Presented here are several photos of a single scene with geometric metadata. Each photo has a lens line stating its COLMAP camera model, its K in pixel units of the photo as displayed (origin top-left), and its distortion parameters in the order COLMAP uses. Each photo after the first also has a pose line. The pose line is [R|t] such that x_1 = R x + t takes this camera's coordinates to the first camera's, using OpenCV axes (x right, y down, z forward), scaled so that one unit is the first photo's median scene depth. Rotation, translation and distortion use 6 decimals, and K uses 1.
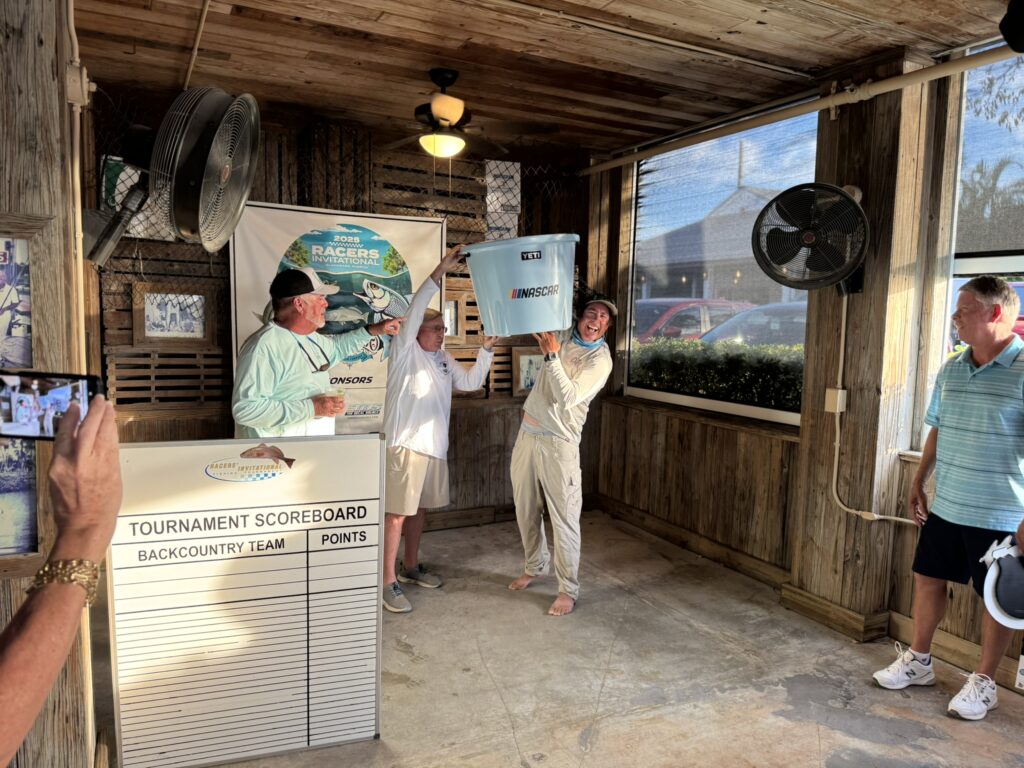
lens RADIAL K [[736.9, 0, 508.3], [0, 736.9, 386.1], [0, 0, 1]] dist [0.042513, -0.062989]
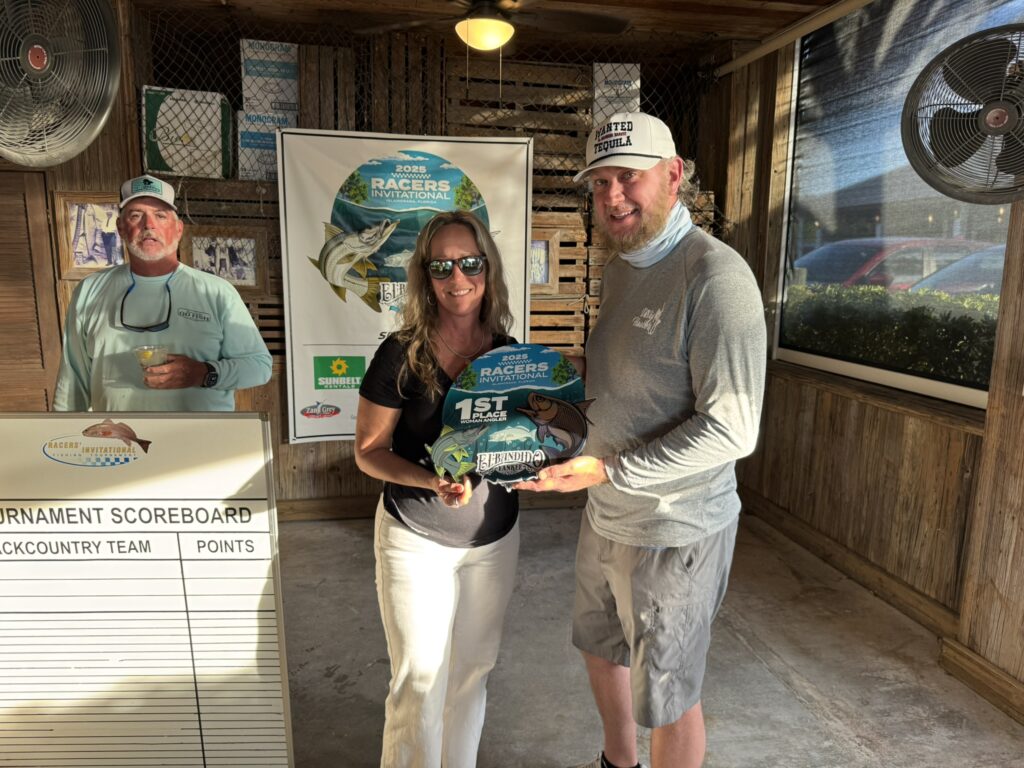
lens RADIAL K [[736.9, 0, 508.6], [0, 736.9, 393.5], [0, 0, 1]] dist [0.042513, -0.062989]
pose [[0.956697, 0.039694, -0.288365, 0.152463], [-0.018151, 0.996866, 0.077002, -0.008439], [0.290518, -0.068434, 0.954419, 0.207047]]
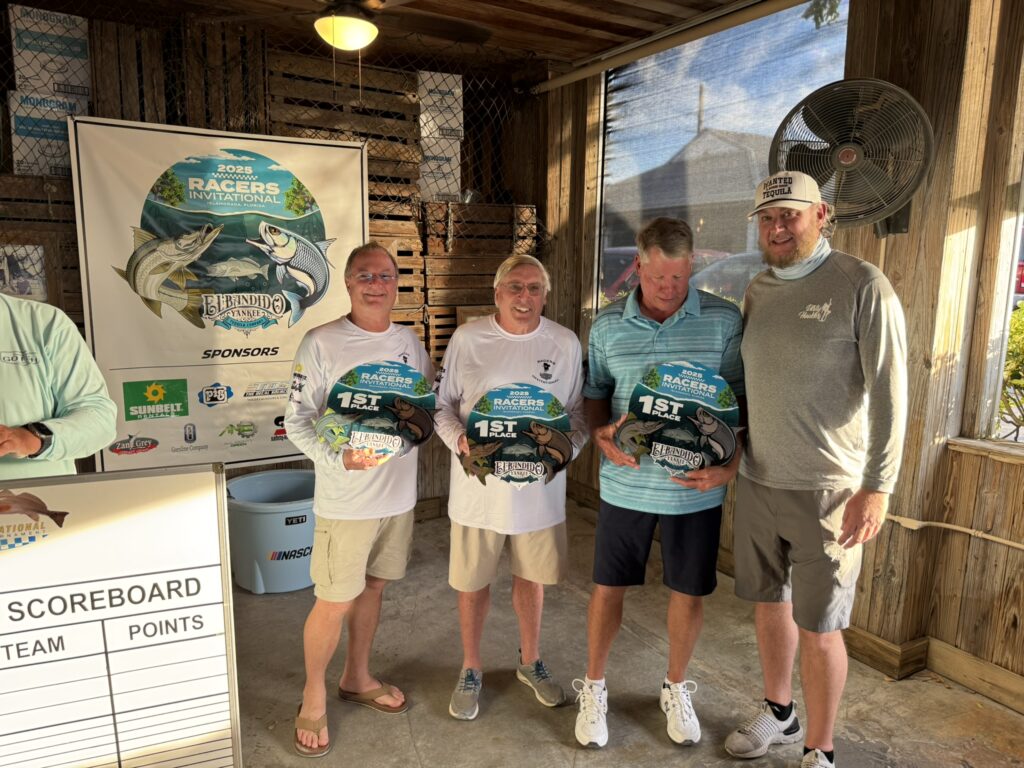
lens RADIAL K [[736.9, 0, 512.9], [0, 736.9, 389.6], [0, 0, 1]] dist [0.042513, -0.062989]
pose [[0.998184, -0.019446, 0.057011, 0.023147], [0.015403, 0.997392, 0.070512, -0.020799], [-0.058233, -0.069506, 0.995880, 0.206291]]
